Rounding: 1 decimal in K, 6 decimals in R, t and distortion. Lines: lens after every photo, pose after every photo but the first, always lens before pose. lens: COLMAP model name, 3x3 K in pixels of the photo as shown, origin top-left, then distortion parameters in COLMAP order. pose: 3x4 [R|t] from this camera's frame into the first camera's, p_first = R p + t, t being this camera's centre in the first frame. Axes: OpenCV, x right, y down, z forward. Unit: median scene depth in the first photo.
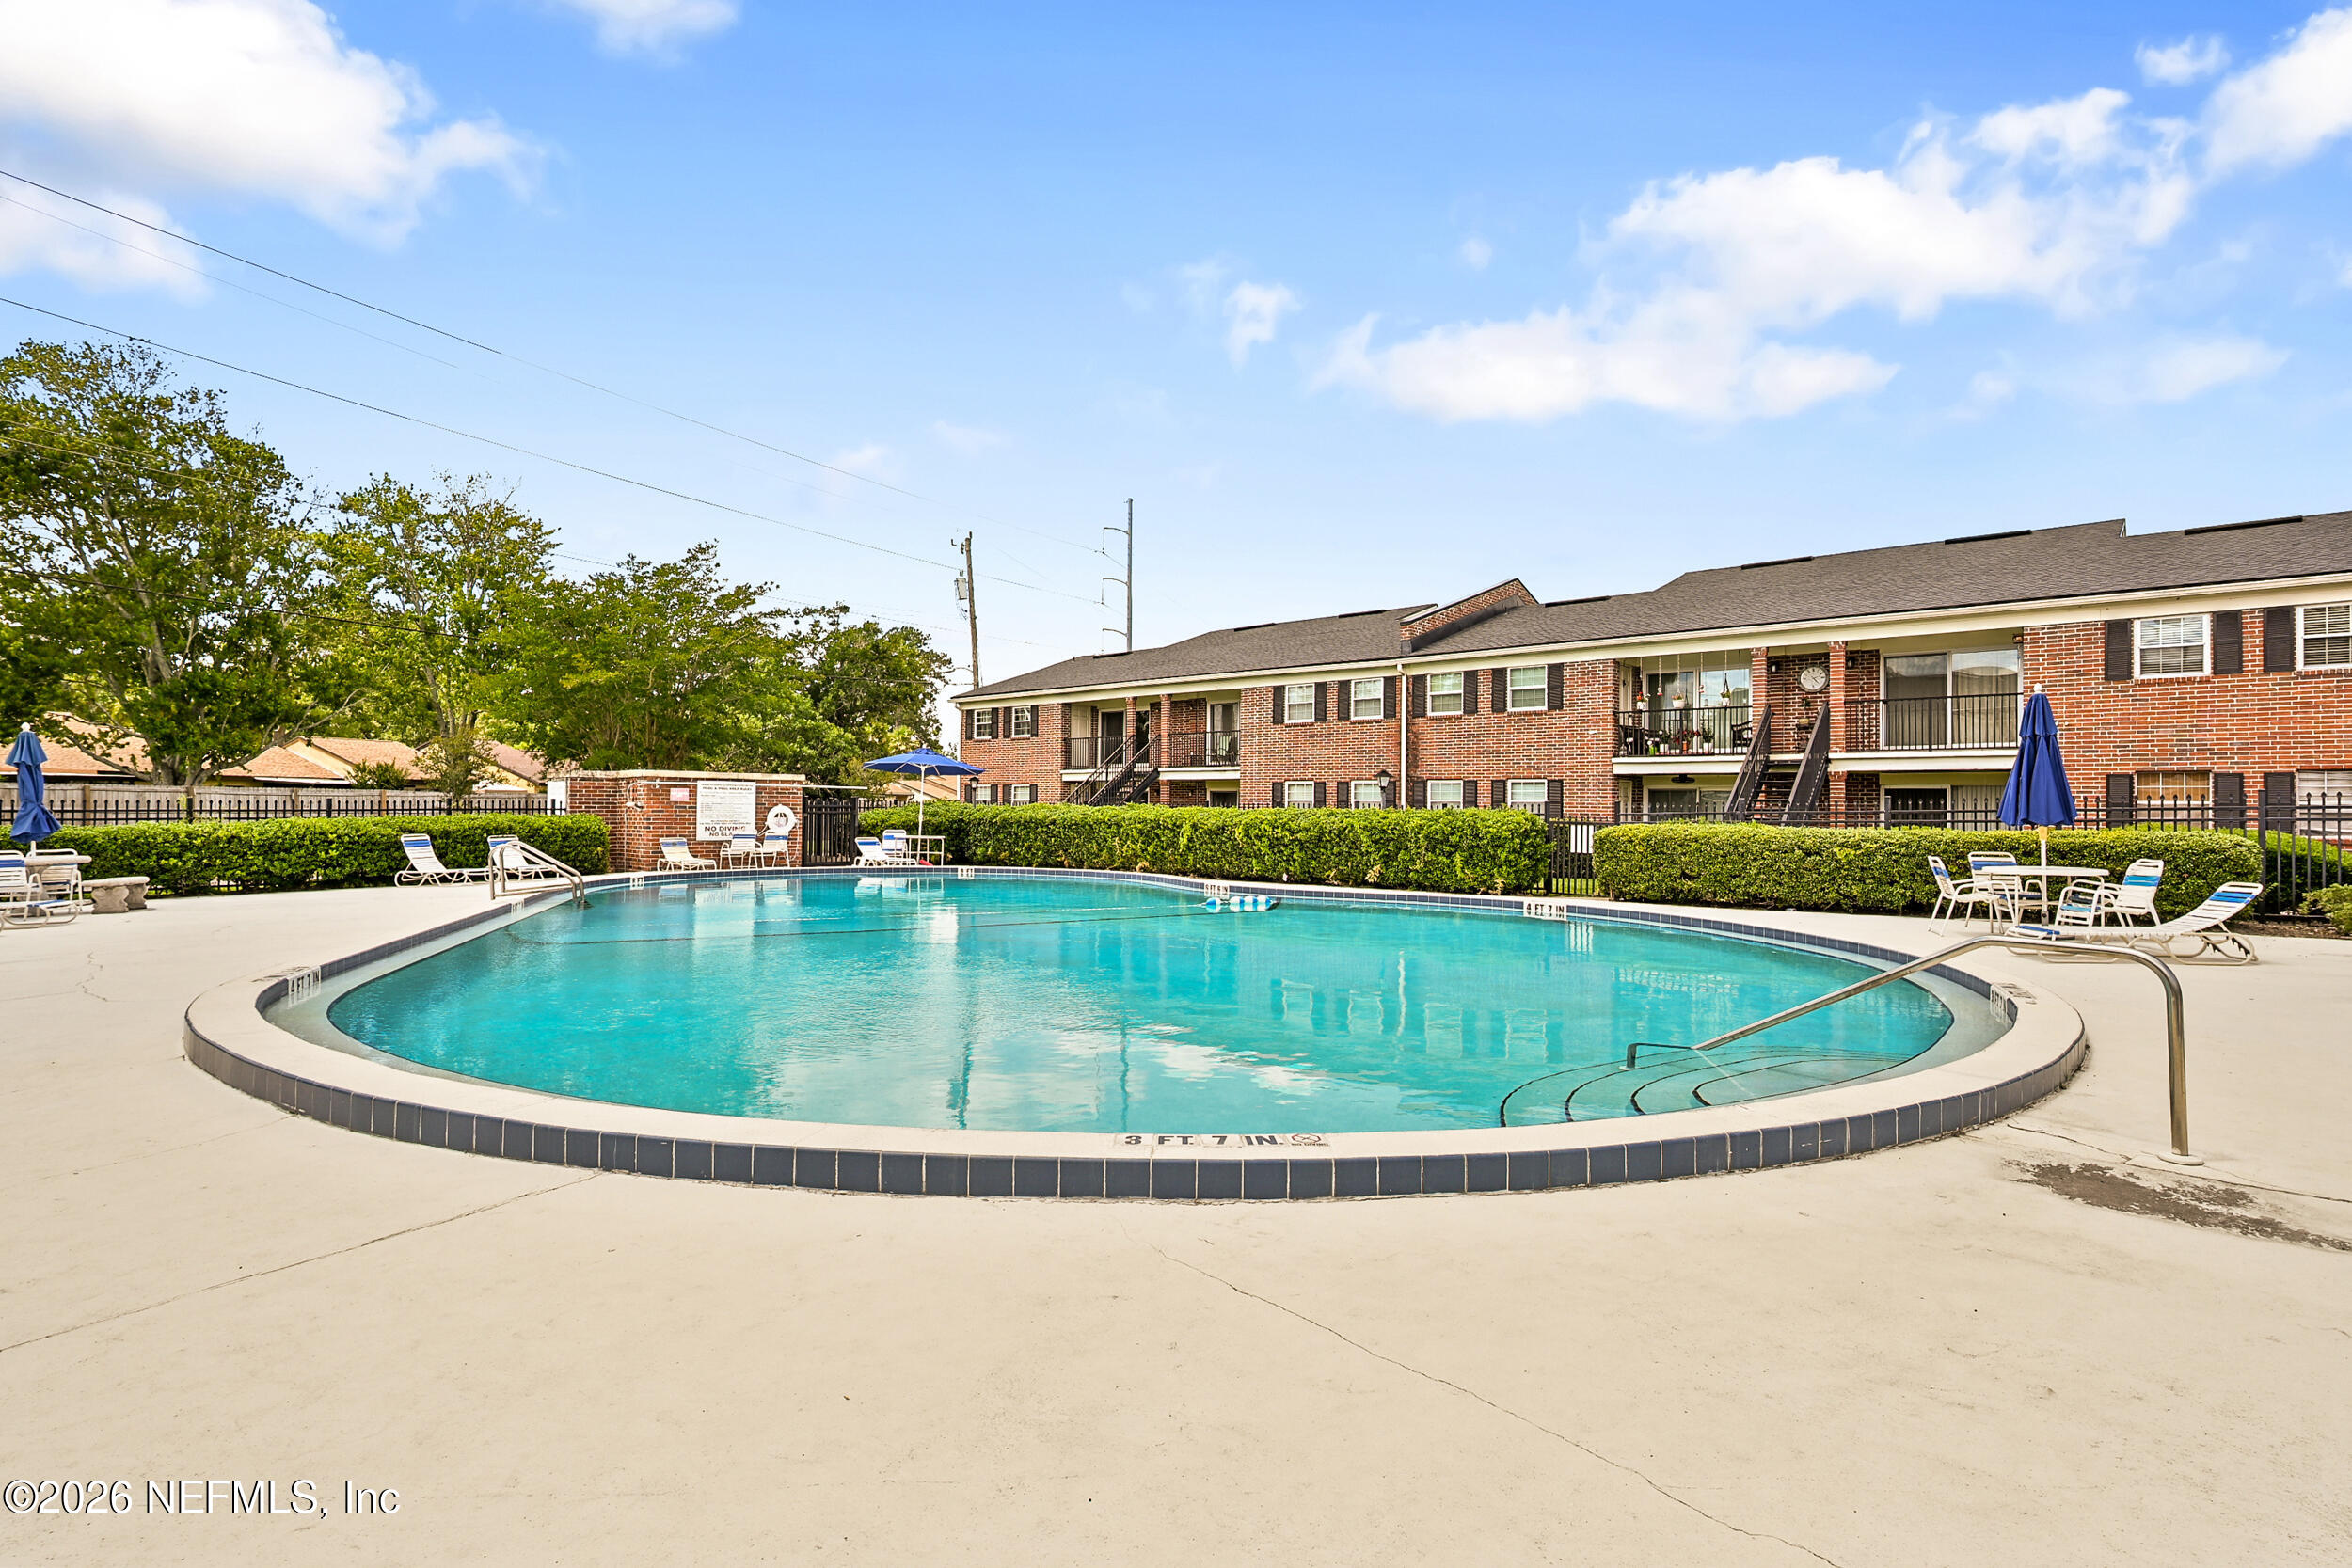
lens RADIAL K [[1145.2, 0, 1176.0], [0, 1145.2, 784.0], [0, 0, 1]] dist [0.010092, -0.000206]
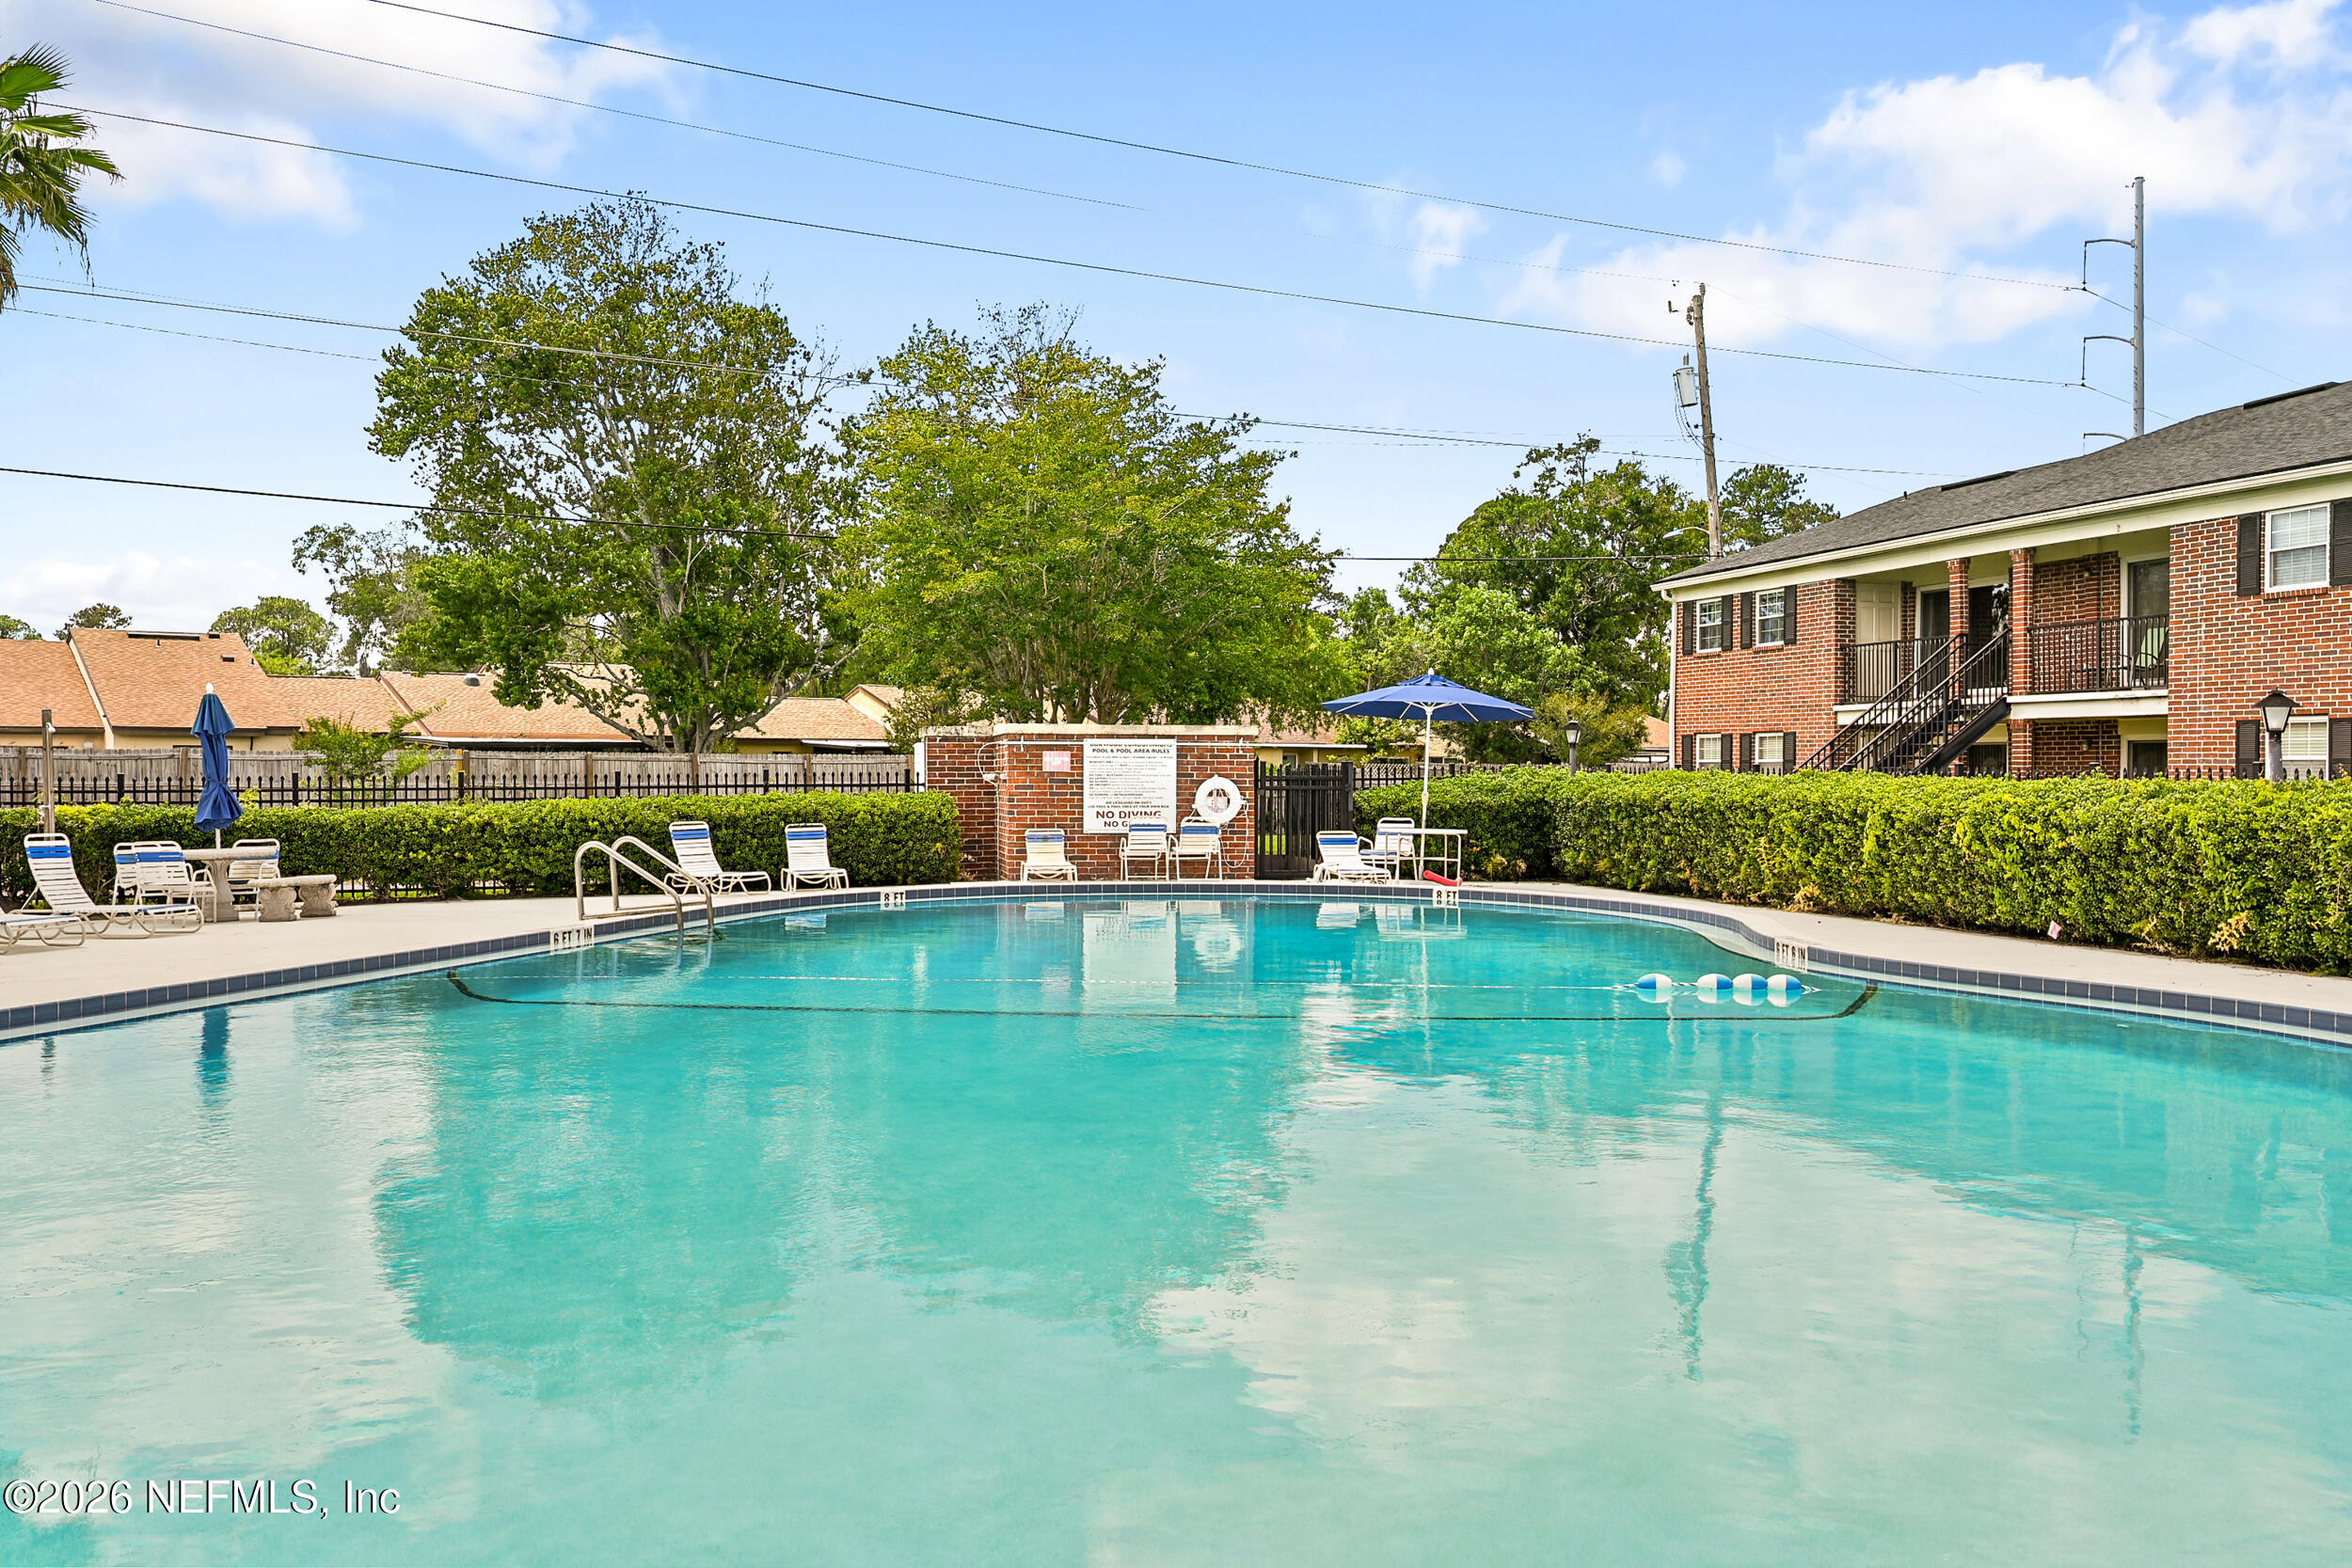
lens RADIAL K [[1876.0, 0, 1188.6], [0, 1876.0, 771.0], [0, 0, 1]] dist [0.006297, 0.005740]
pose [[0.847760, -0.006144, -0.530345, 0.128930], [0.016844, 0.999740, 0.015343, 0.000047], [0.530113, -0.021941, 0.847643, 0.112735]]
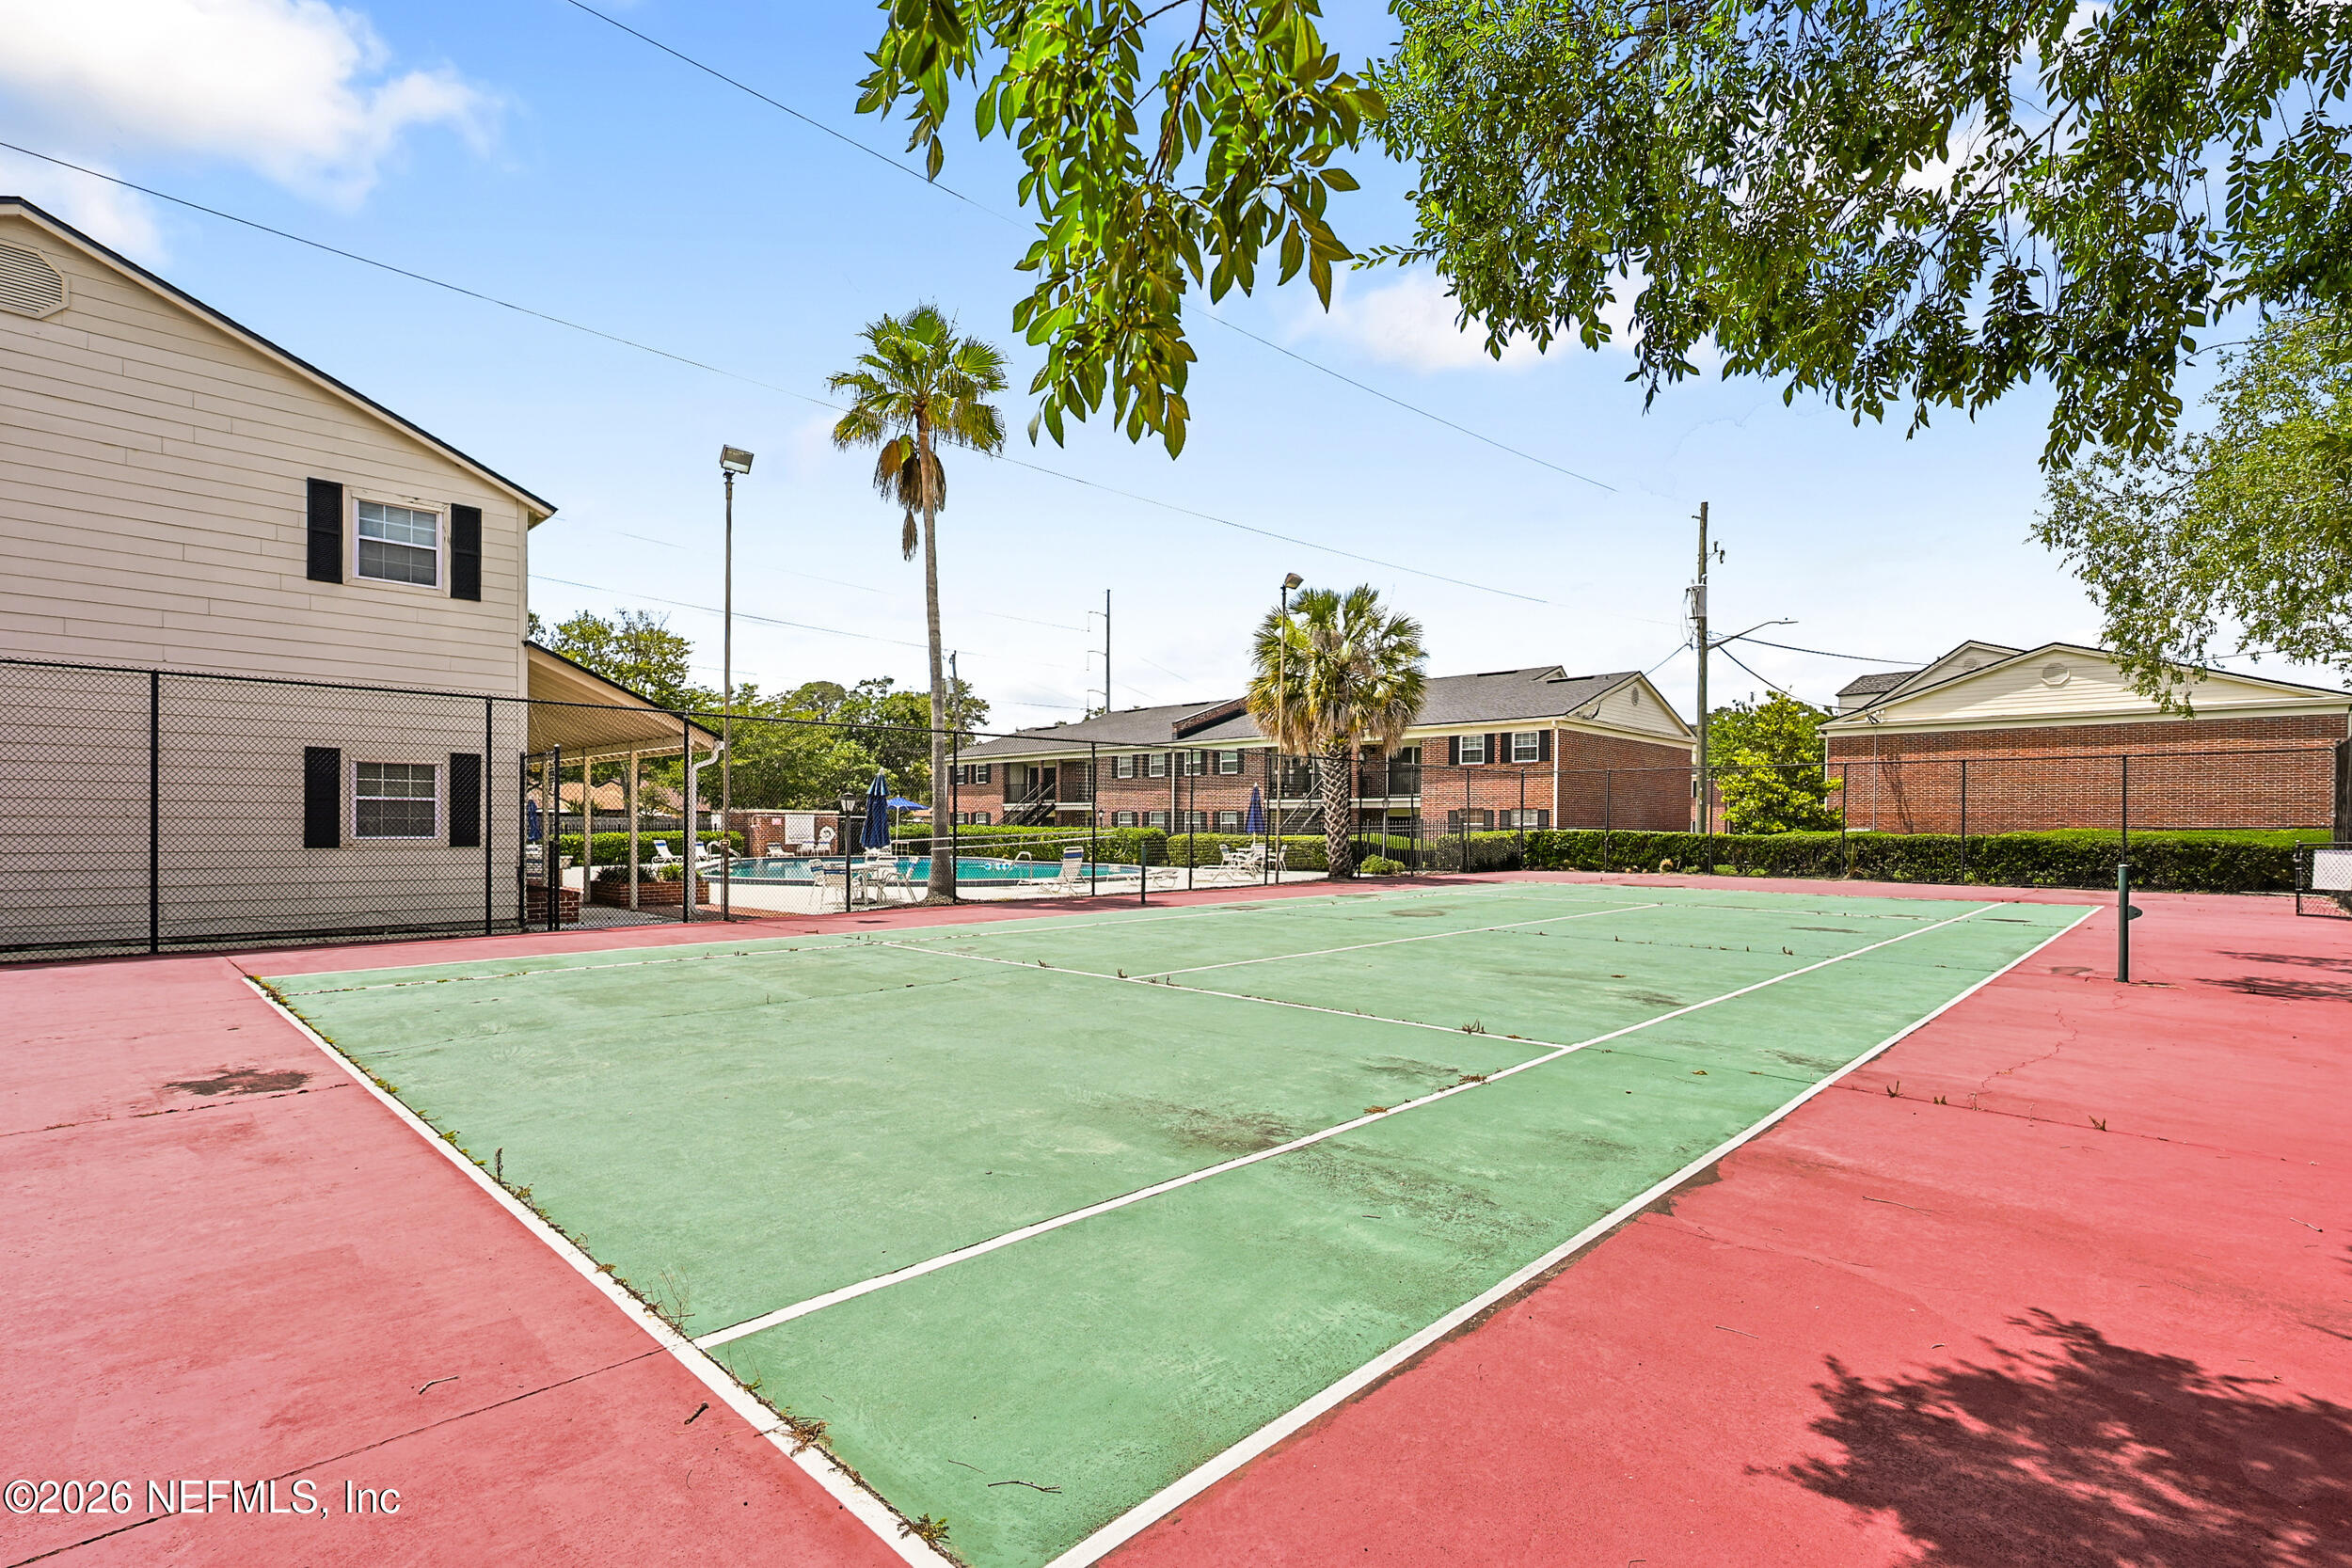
lens RADIAL K [[1062.7, 0, 1173.7], [0, 1062.7, 816.2], [0, 0, 1]] dist [-0.000780, 0.000485]
pose [[0.998981, -0.003211, -0.045027, 0.250828], [0.003755, 0.999921, 0.012012, -0.014260], [0.044985, -0.012169, 0.998914, -0.601006]]
